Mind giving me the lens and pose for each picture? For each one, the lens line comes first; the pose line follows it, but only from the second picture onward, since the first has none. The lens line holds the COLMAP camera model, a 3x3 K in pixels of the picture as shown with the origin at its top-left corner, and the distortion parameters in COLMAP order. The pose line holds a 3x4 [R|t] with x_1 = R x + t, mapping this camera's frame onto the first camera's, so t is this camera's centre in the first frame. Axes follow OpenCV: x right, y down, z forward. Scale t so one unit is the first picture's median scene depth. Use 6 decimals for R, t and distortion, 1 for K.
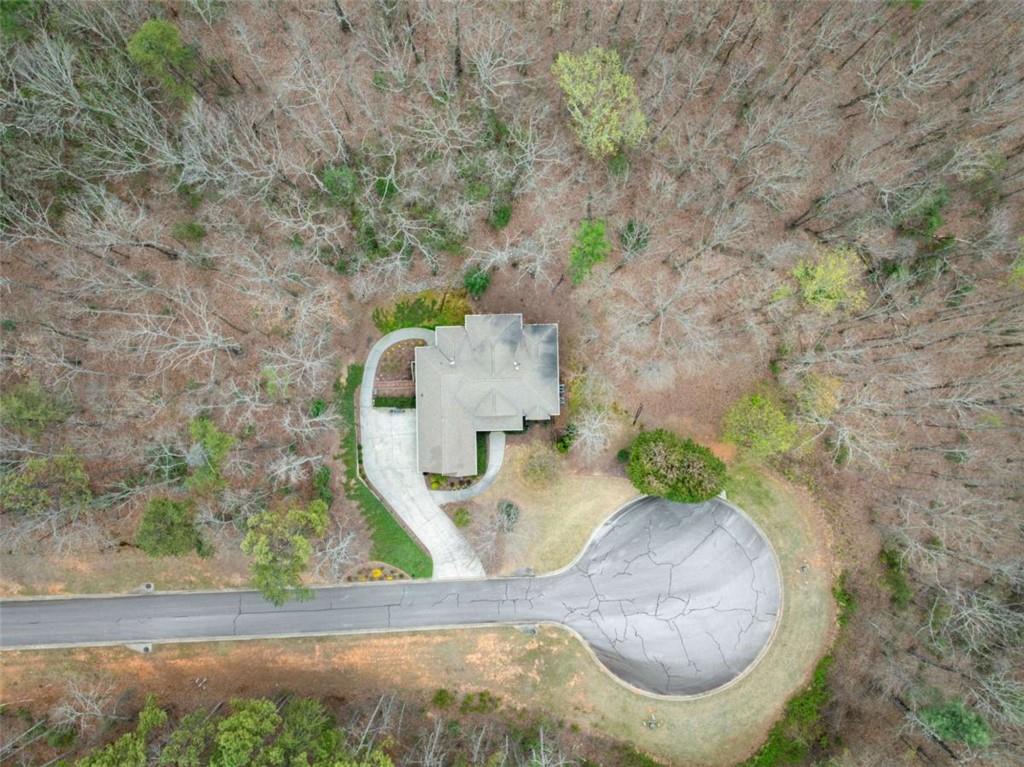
lens RADIAL K [[732.5, 0, 512.0], [0, 732.5, 383.5], [0, 0, 1]] dist [-0.003505, -0.001690]
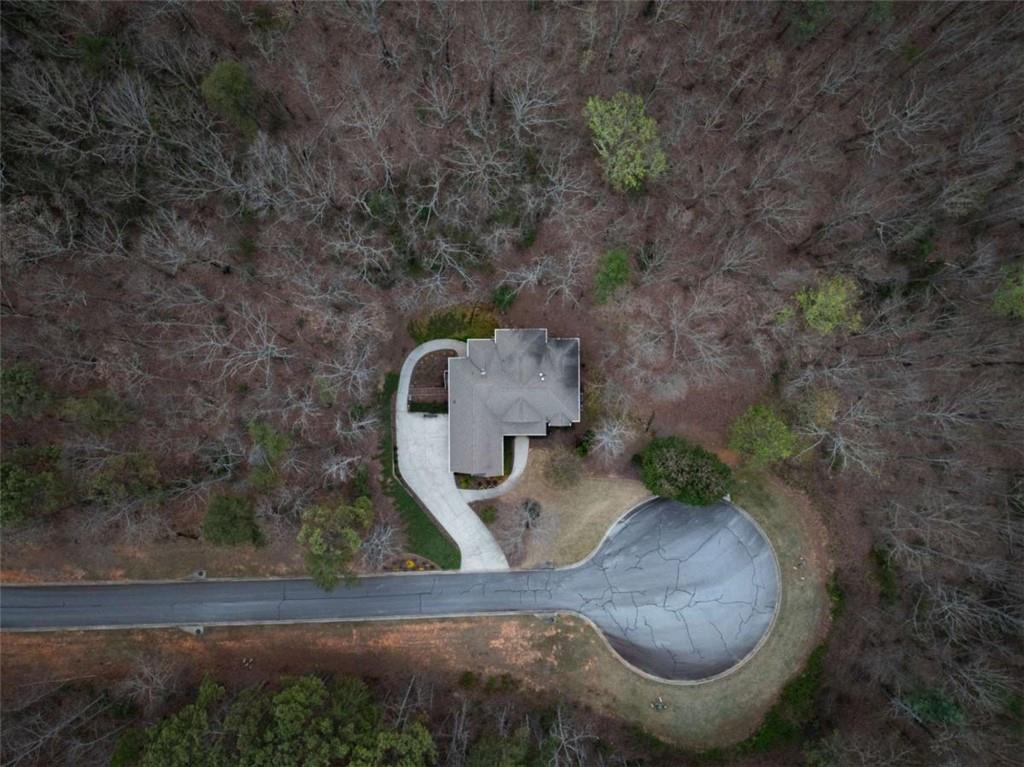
lens RADIAL K [[732.5, 0, 512.0], [0, 732.5, 383.5], [0, 0, 1]] dist [-0.003505, -0.001690]
pose [[0.999870, 0.014982, 0.005935, -0.044312], [-0.015008, 0.999878, 0.004424, -0.017868], [-0.005868, -0.004513, 0.999973, -0.092805]]
